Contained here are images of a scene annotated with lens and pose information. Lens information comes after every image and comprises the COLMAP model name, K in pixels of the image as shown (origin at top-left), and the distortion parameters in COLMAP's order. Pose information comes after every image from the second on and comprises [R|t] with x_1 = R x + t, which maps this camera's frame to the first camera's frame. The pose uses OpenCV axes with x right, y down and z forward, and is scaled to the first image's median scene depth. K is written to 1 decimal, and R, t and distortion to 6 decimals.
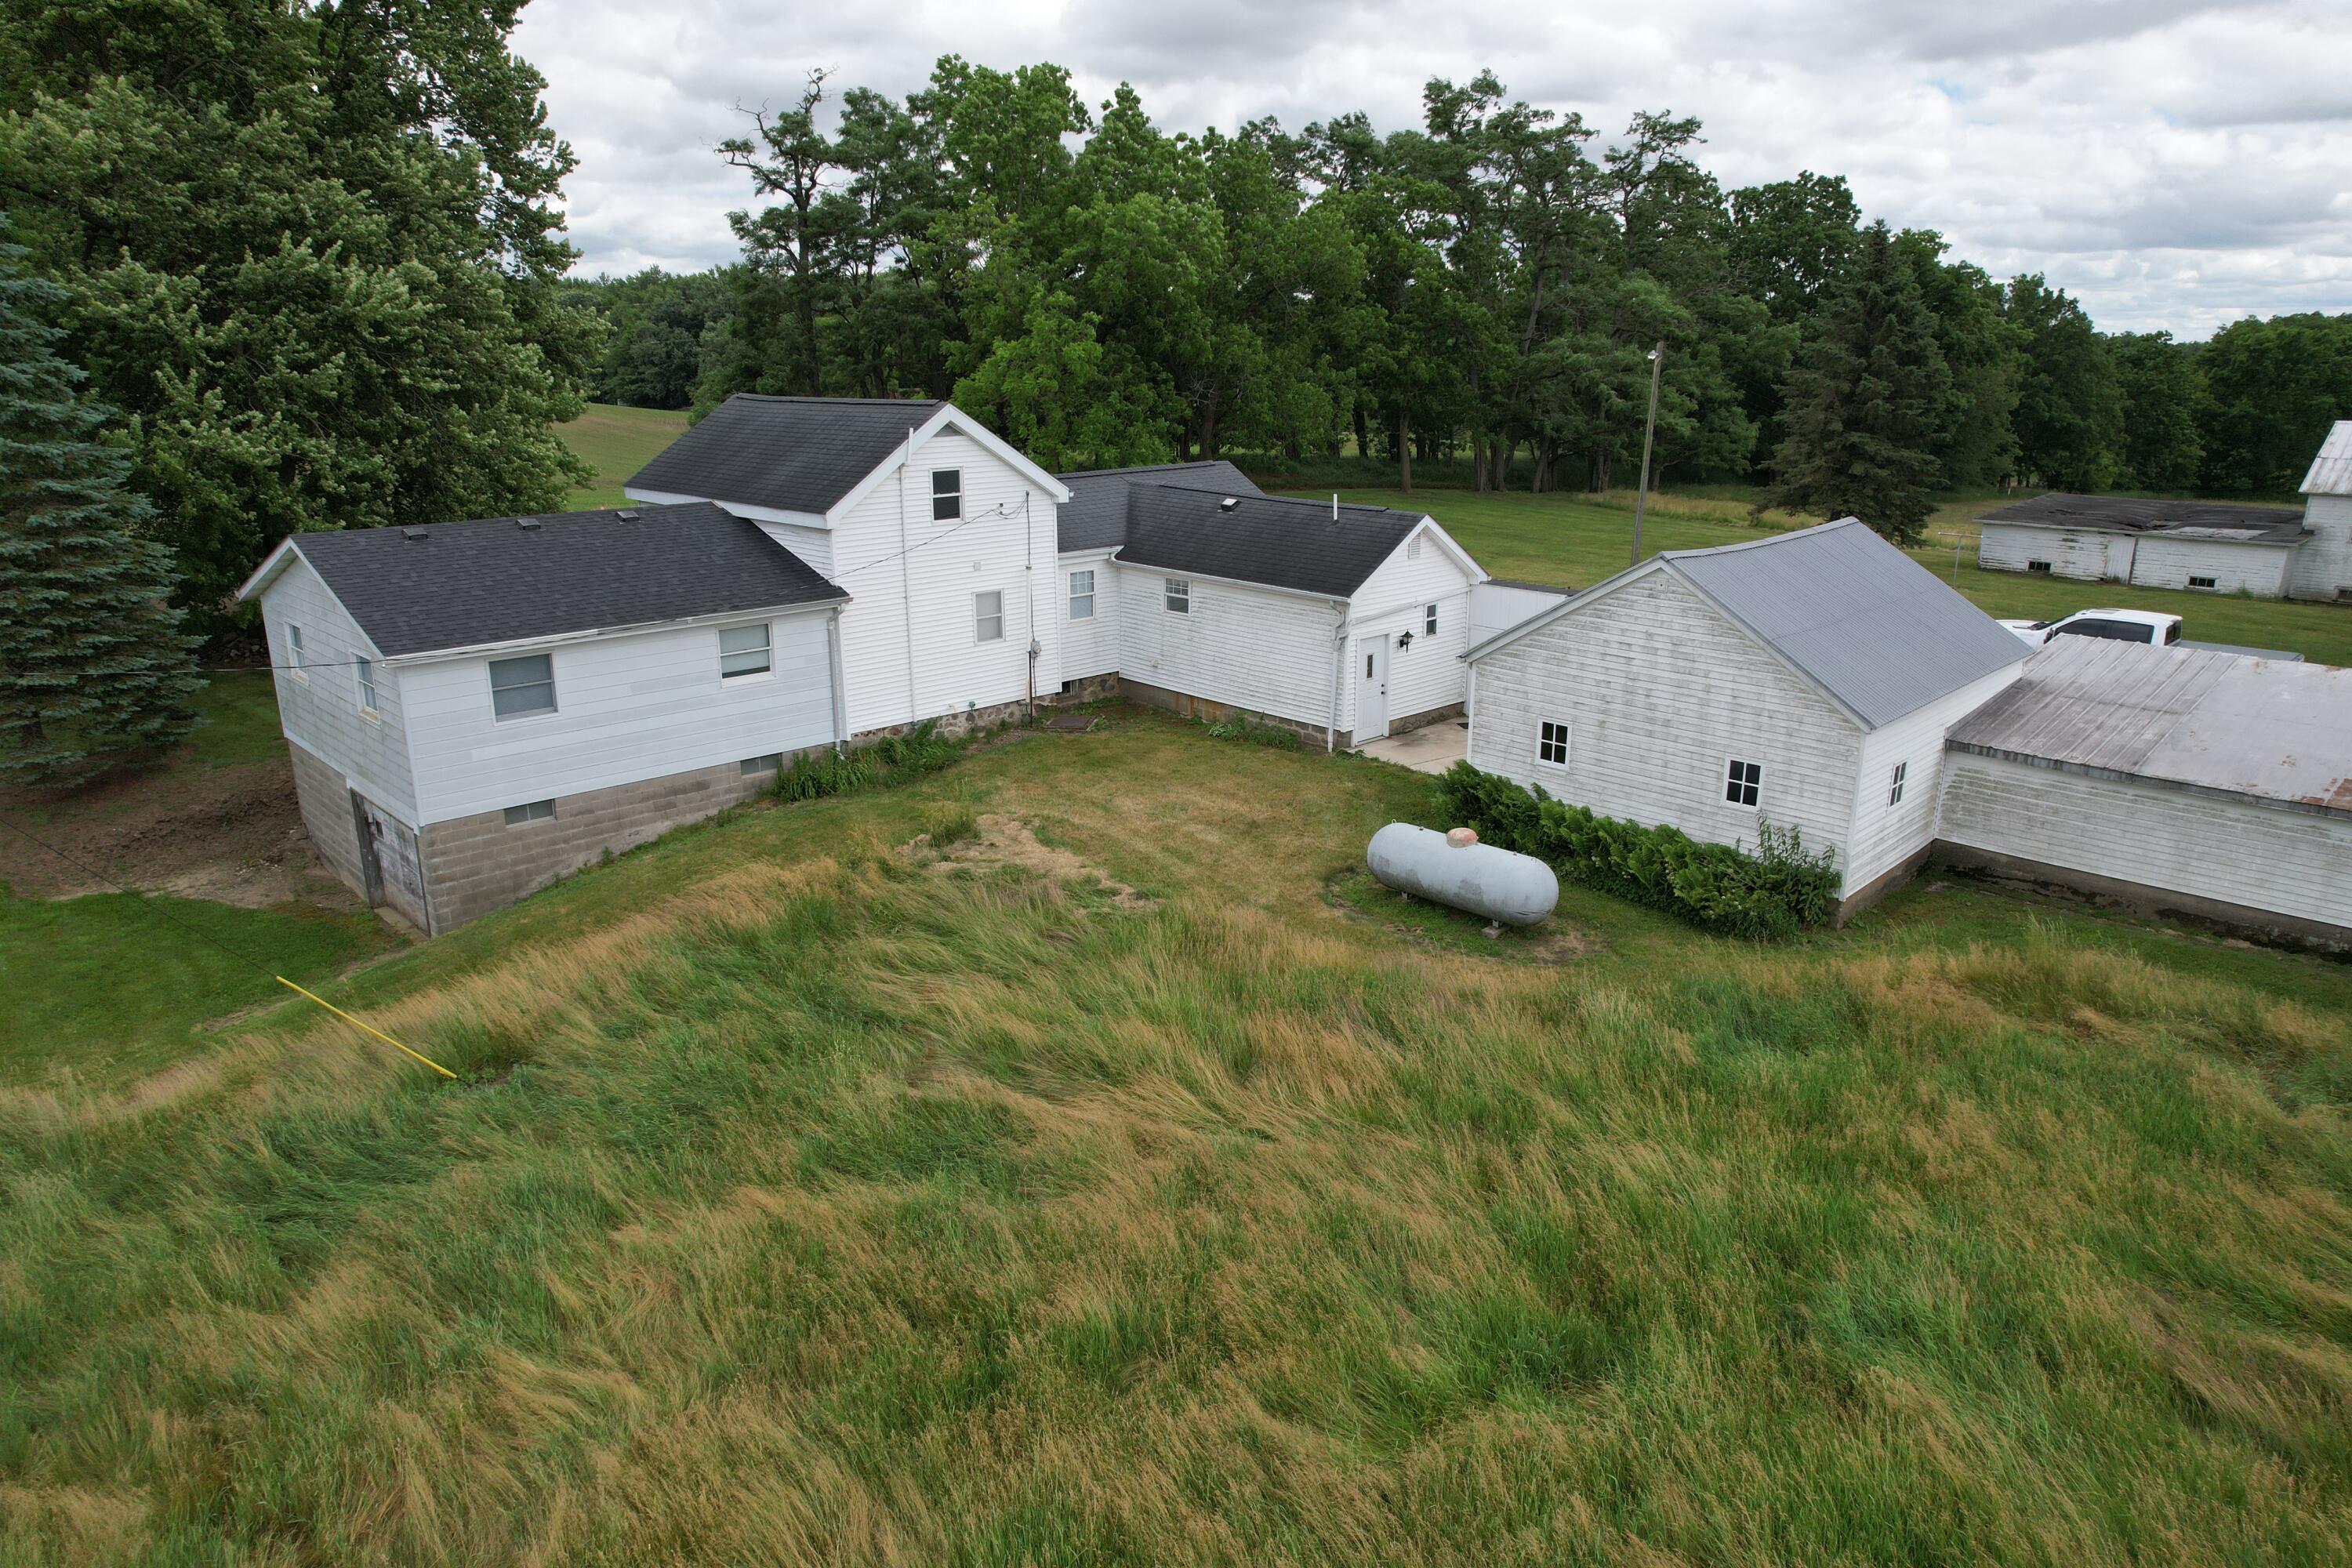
lens RADIAL K [[1517.7, 0, 1176.0], [0, 1517.7, 784.0], [0, 0, 1]] dist [-0.079416, 0.073294]
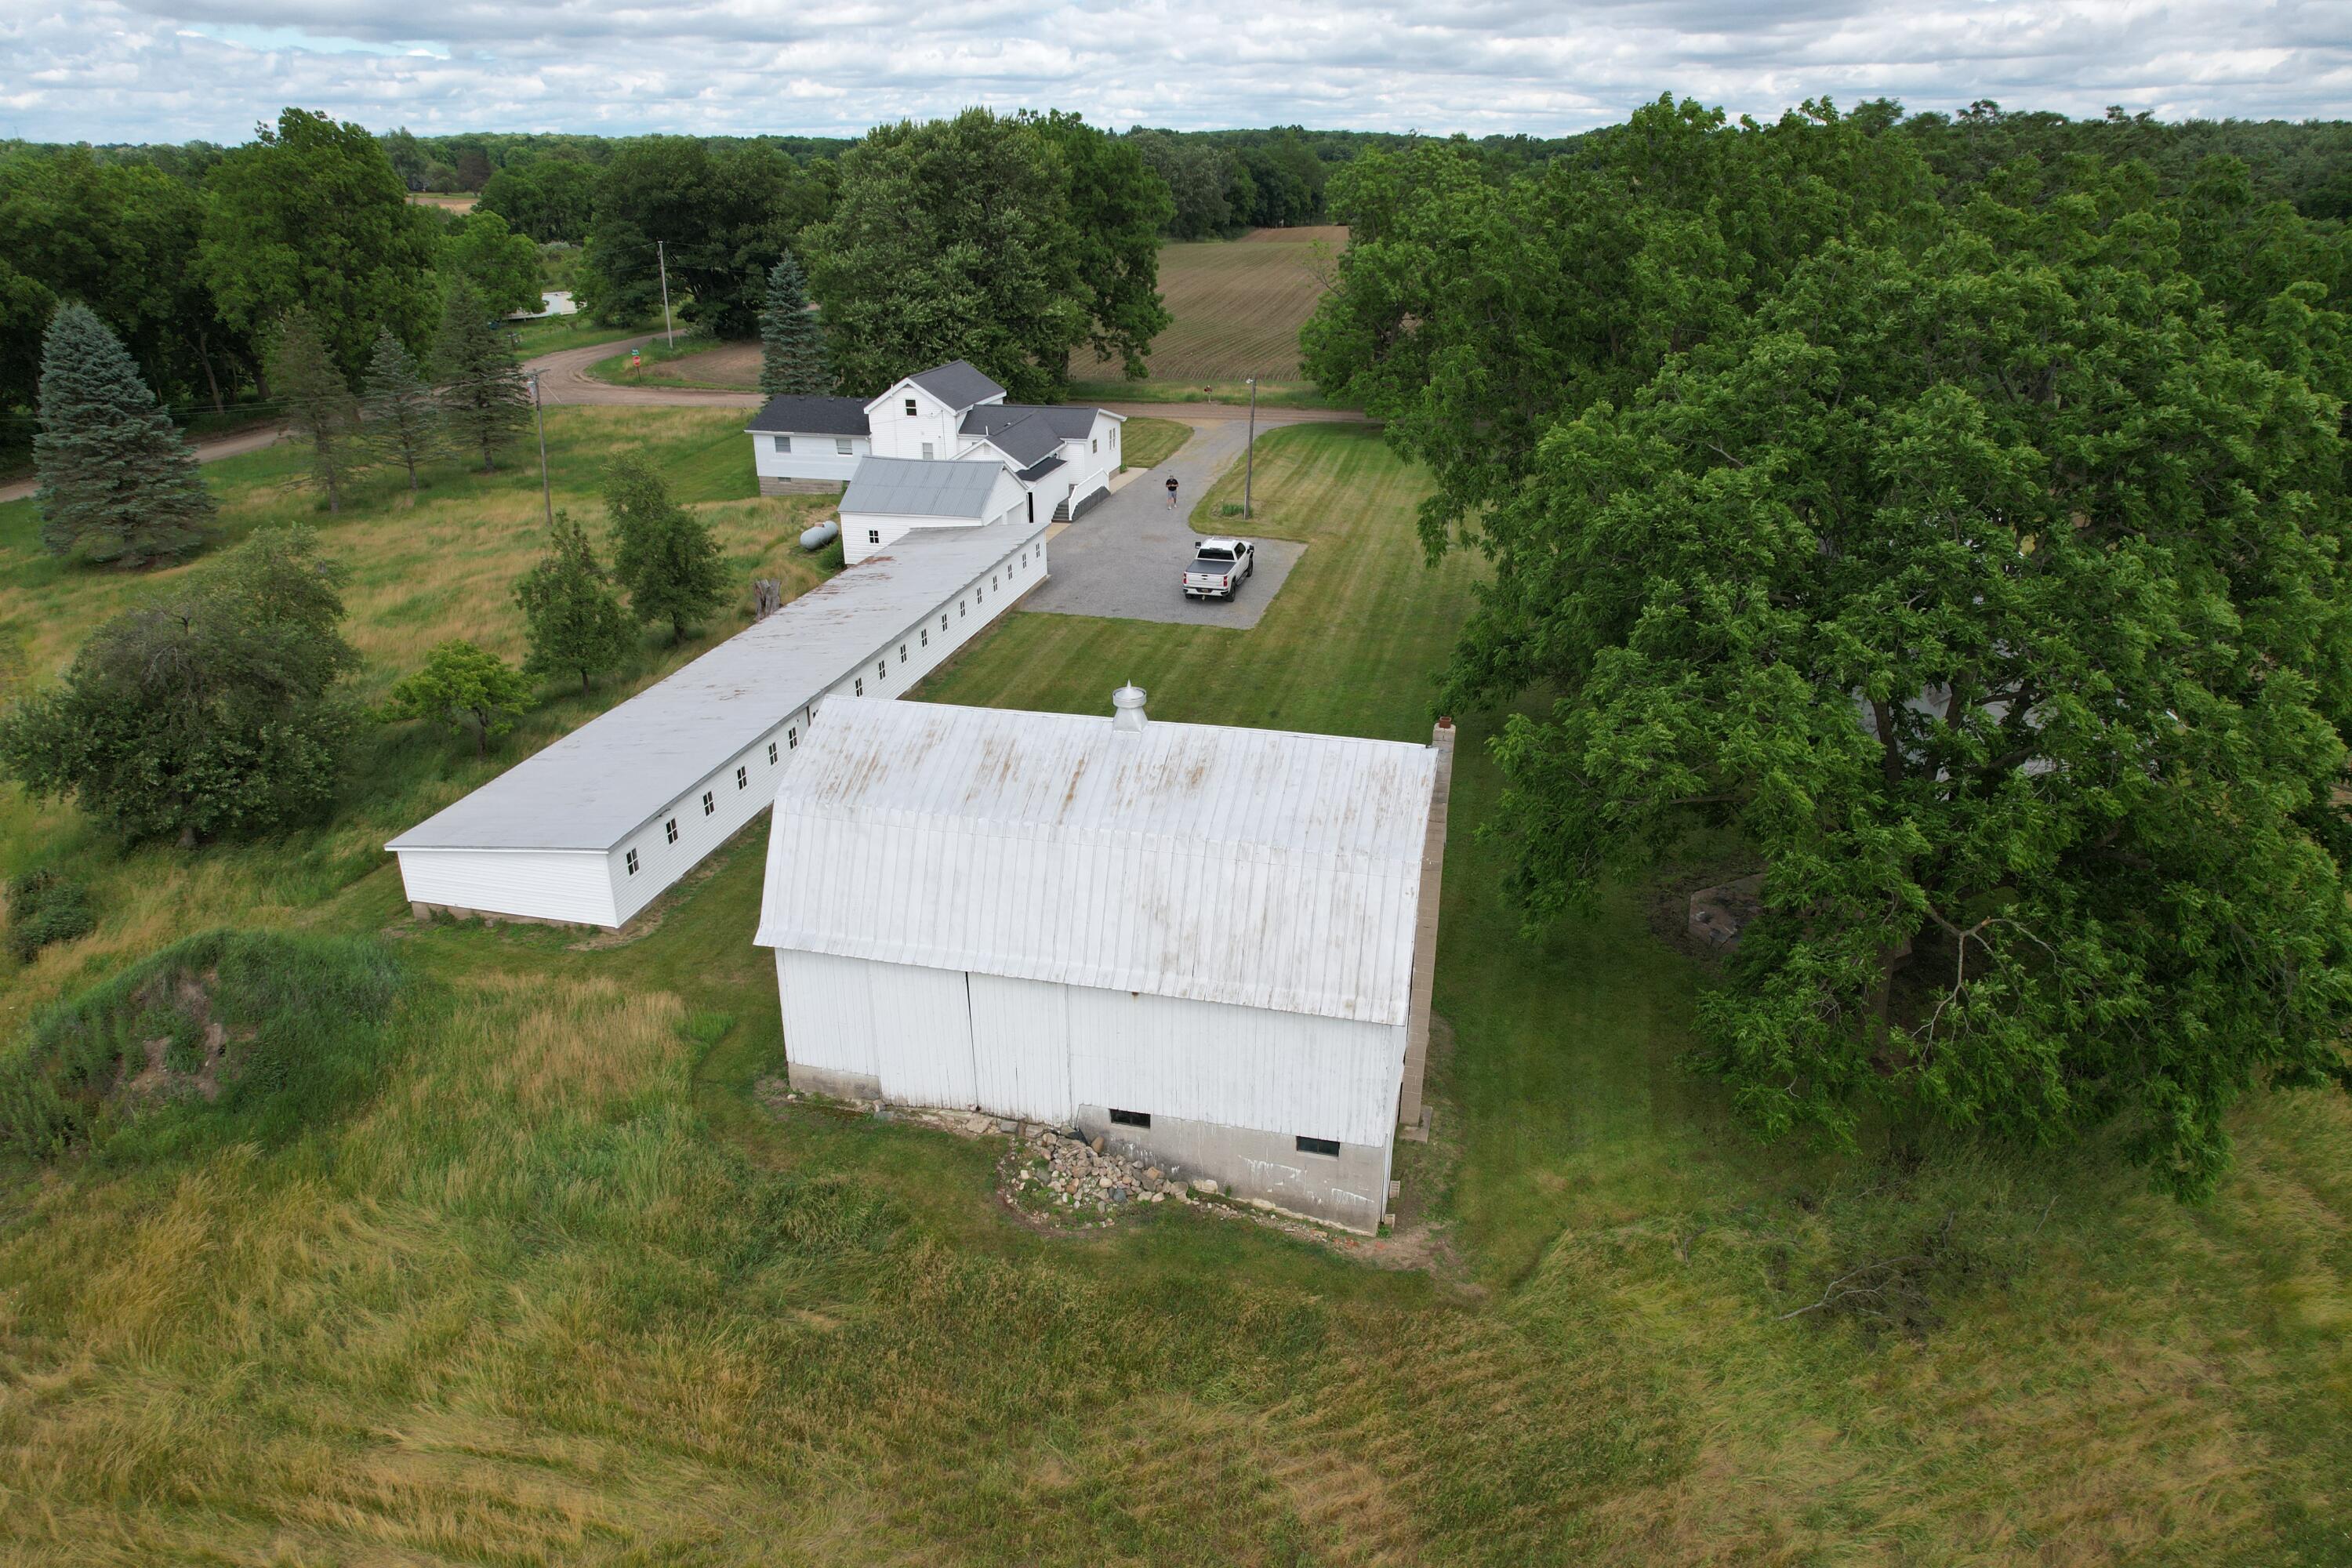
lens RADIAL K [[1543.6, 0, 1172.9], [0, 1543.6, 731.9], [0, 0, 1]] dist [-0.085037, 0.075837]
pose [[0.537364, 0.291444, -0.791391, 2.925944], [-0.229929, 0.953470, 0.195008, -0.314045], [0.811402, 0.077173, 0.579372, -0.306723]]
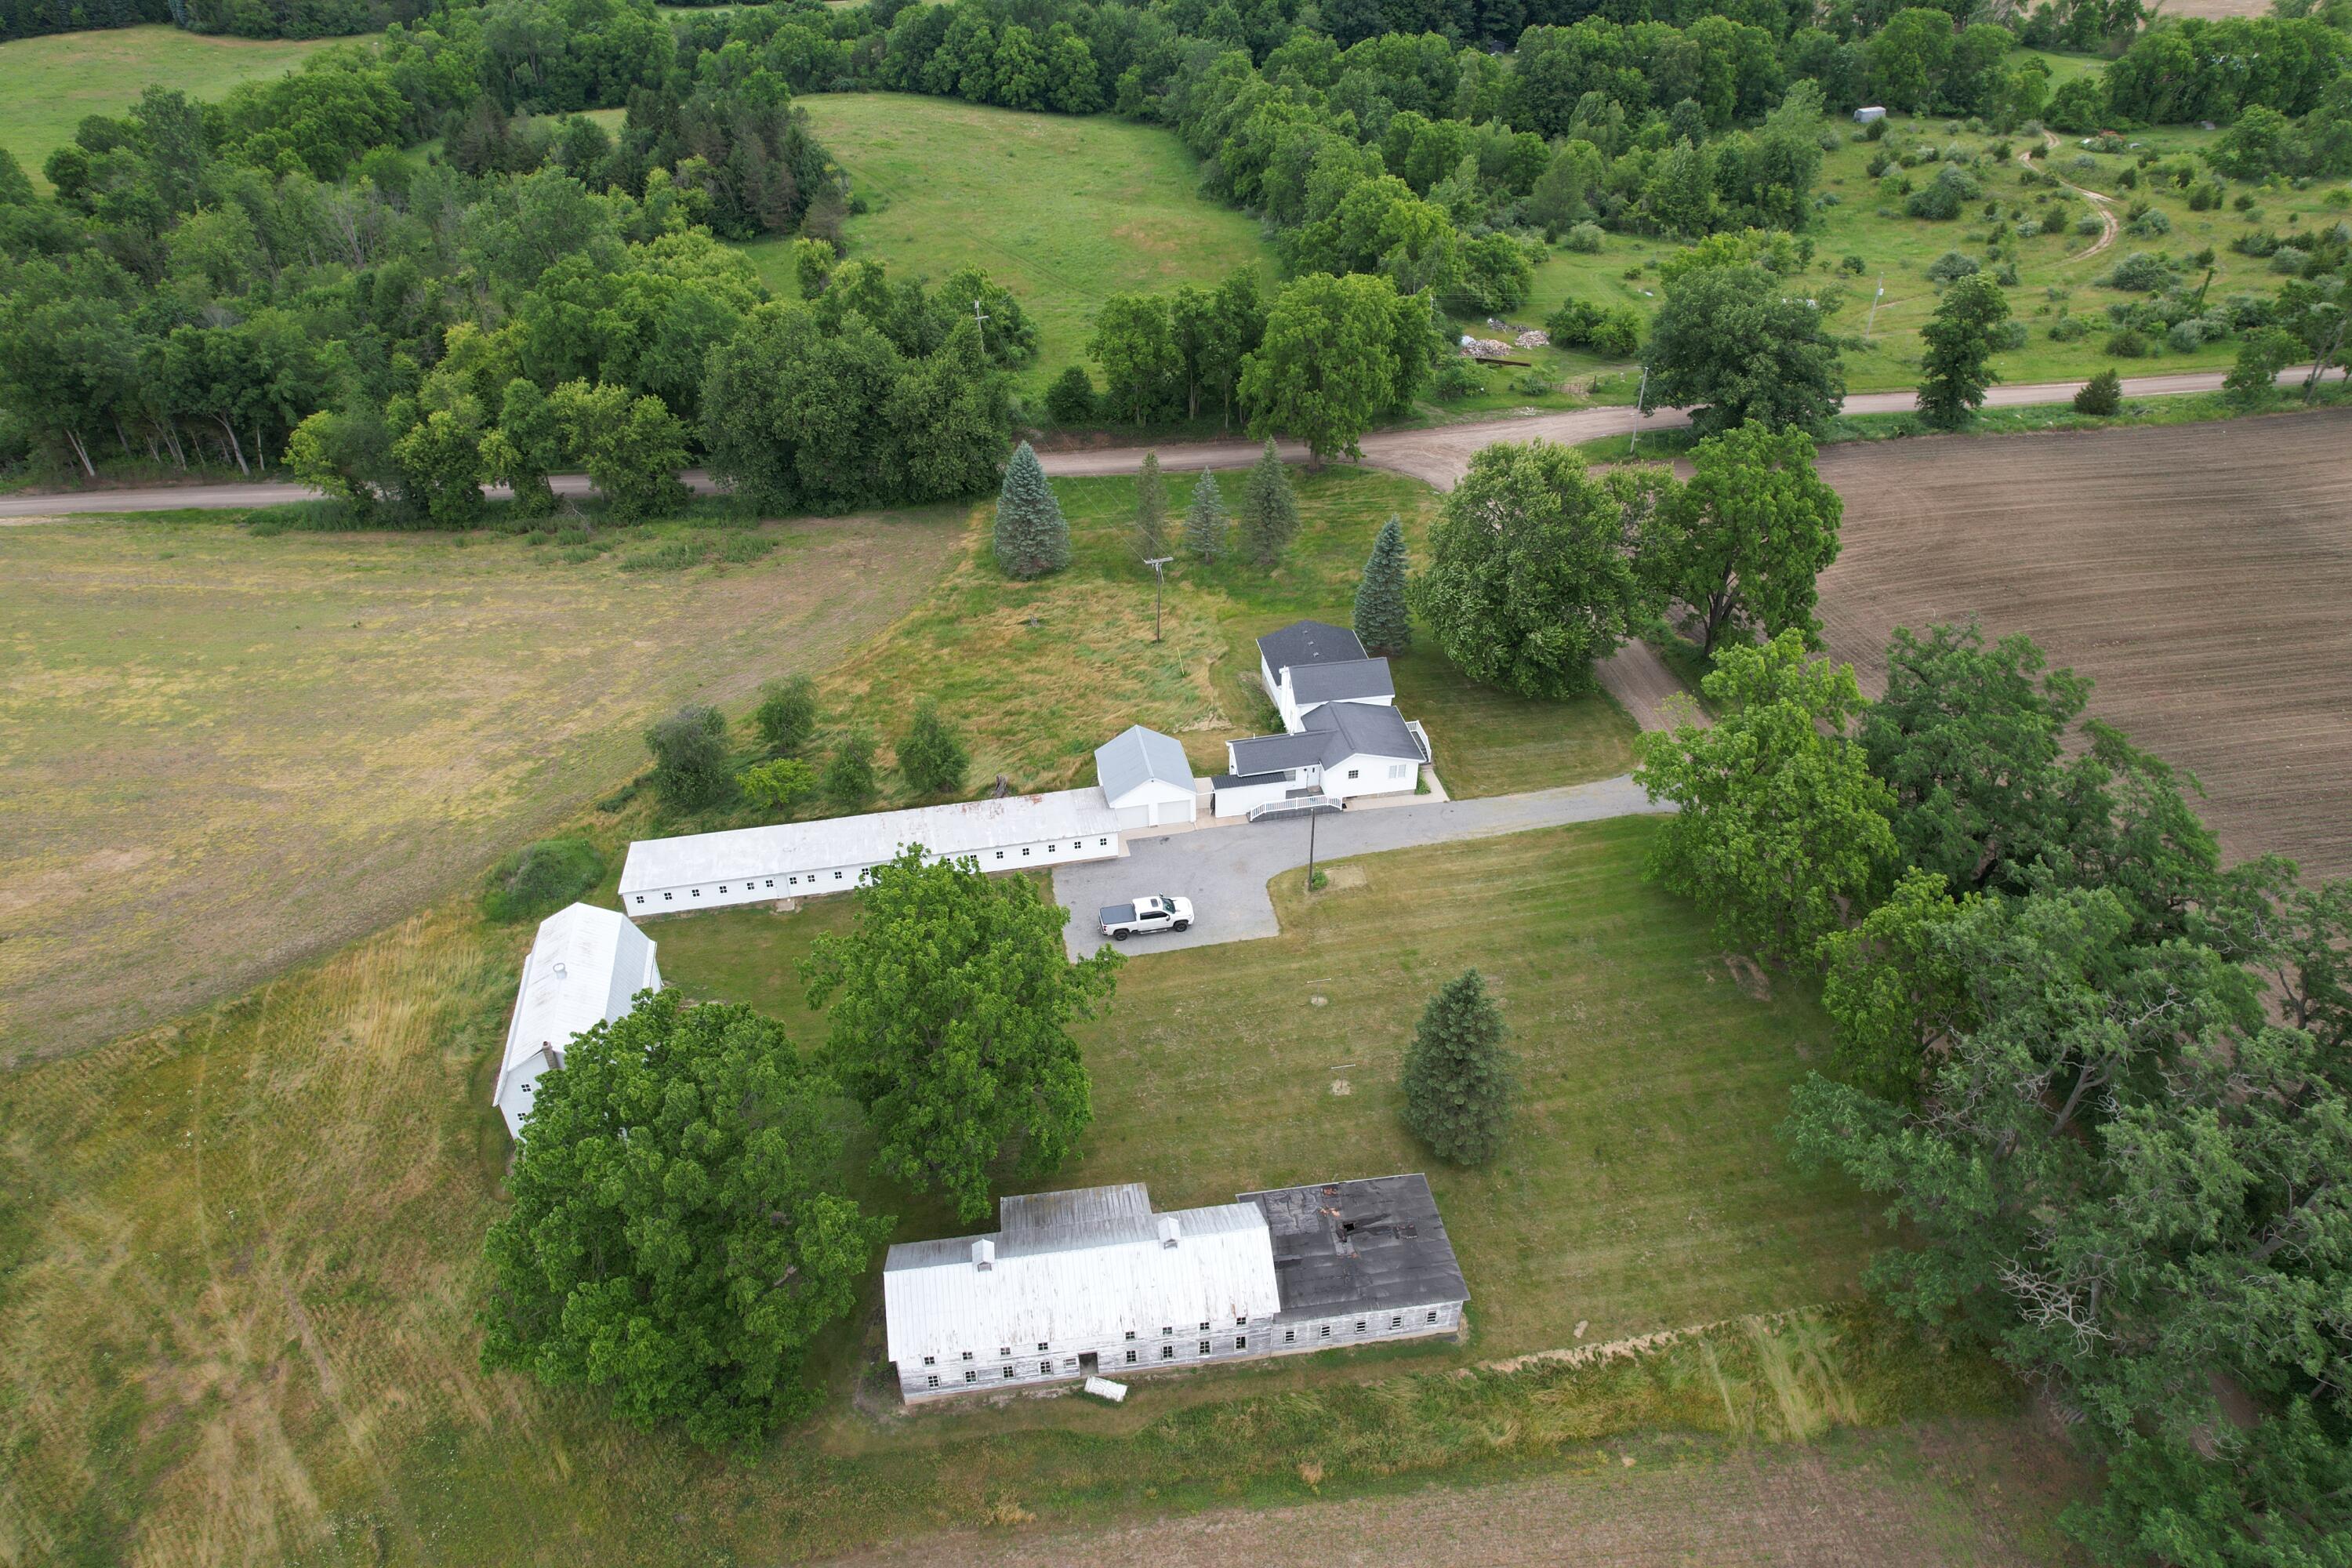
lens RADIAL K [[1517.7, 0, 1176.0], [0, 1517.7, 784.0], [0, 0, 1]] dist [-0.079416, 0.073294]
pose [[-0.553074, 0.484863, -0.677508, 3.287053], [-0.220916, 0.698746, 0.680404, -3.049514], [0.803309, 0.525987, -0.279344, 2.247204]]
